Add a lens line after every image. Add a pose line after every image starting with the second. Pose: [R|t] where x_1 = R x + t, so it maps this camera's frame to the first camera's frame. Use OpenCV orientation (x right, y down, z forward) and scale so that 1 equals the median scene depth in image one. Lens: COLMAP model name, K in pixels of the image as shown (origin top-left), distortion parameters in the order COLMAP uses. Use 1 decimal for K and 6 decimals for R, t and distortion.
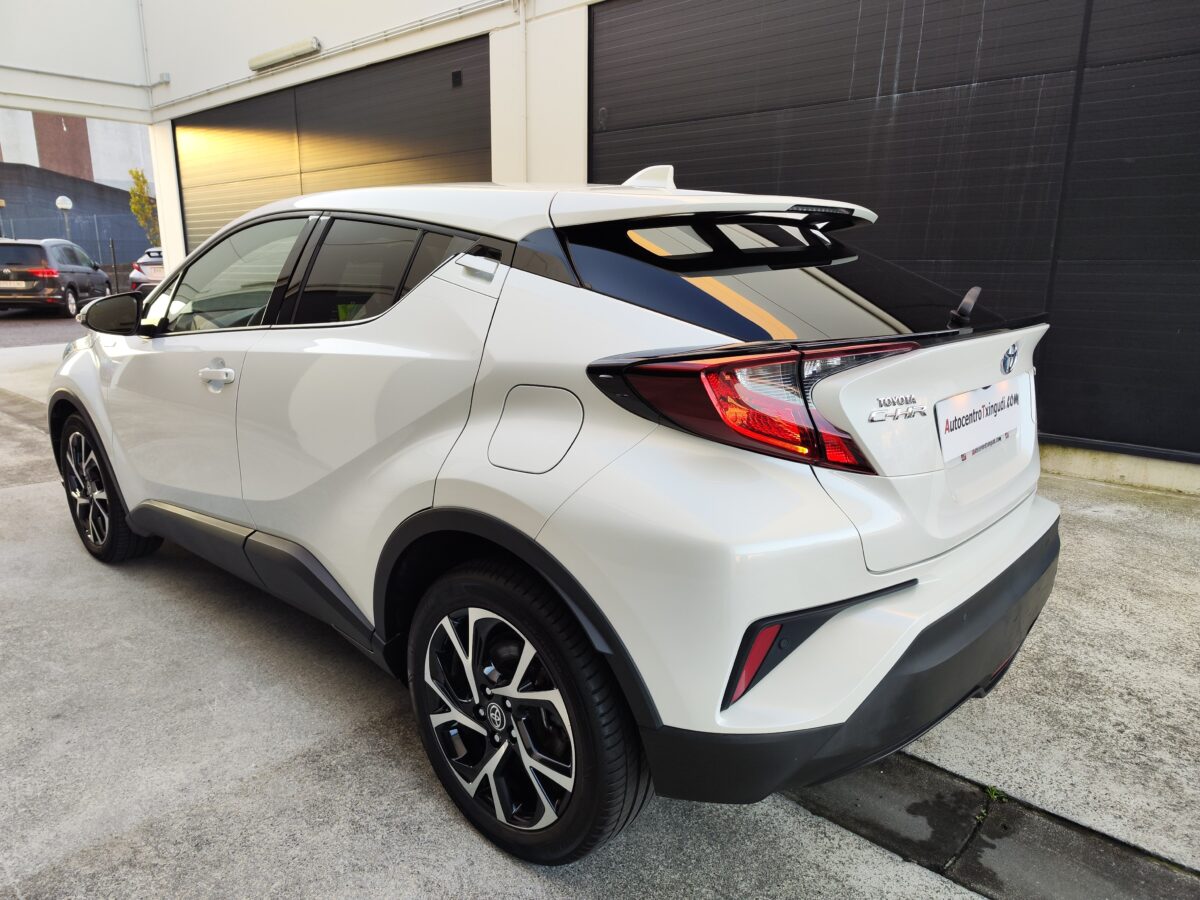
lens RADIAL K [[815.7, 0, 589.3], [0, 815.7, 451.8], [0, 0, 1]] dist [0.017296, -0.011766]
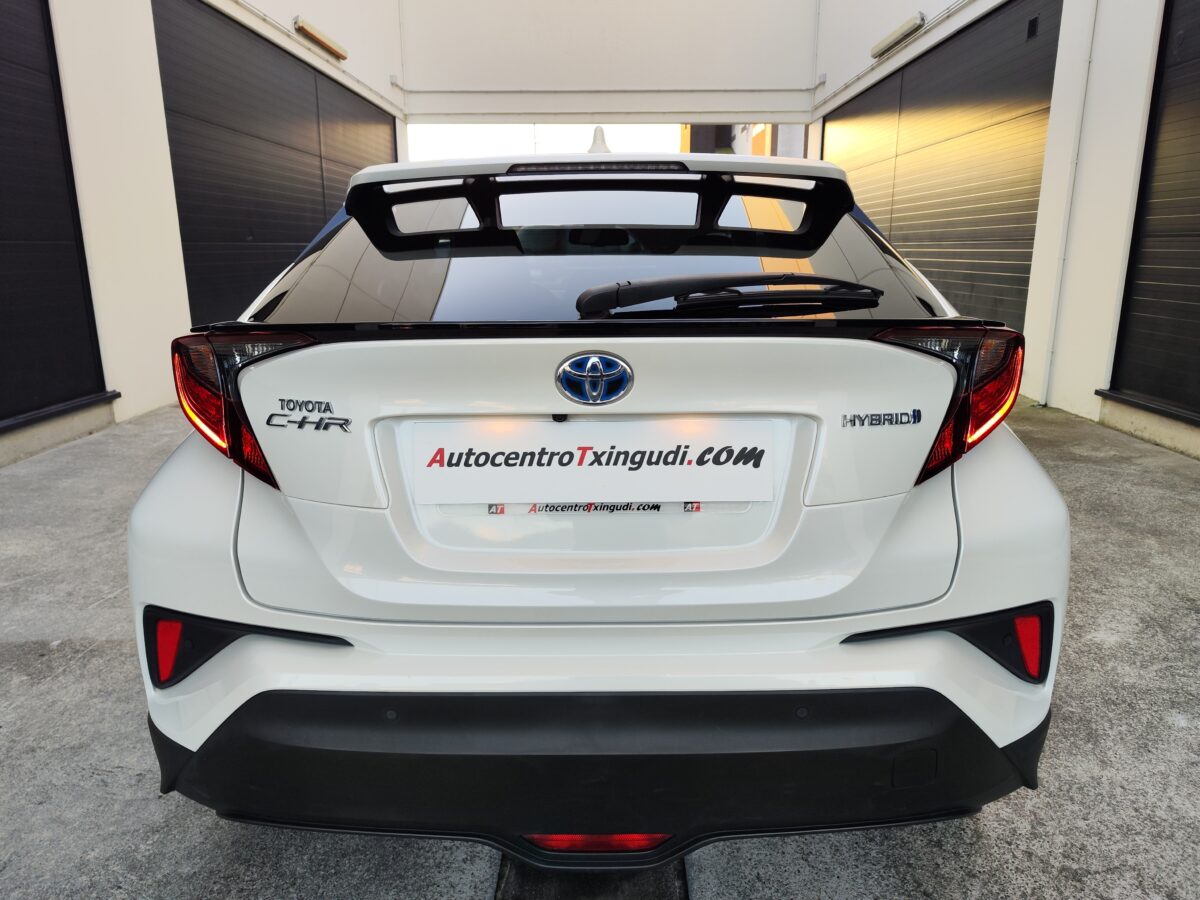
lens RADIAL K [[815.7, 0, 638.6], [0, 815.7, 447.1], [0, 0, 1]] dist [0.017296, -0.011766]
pose [[0.679796, 0.166247, -0.714310, 0.196070], [-0.159575, 0.984164, 0.077188, -0.022445], [0.715830, 0.061514, 0.695559, 0.114964]]
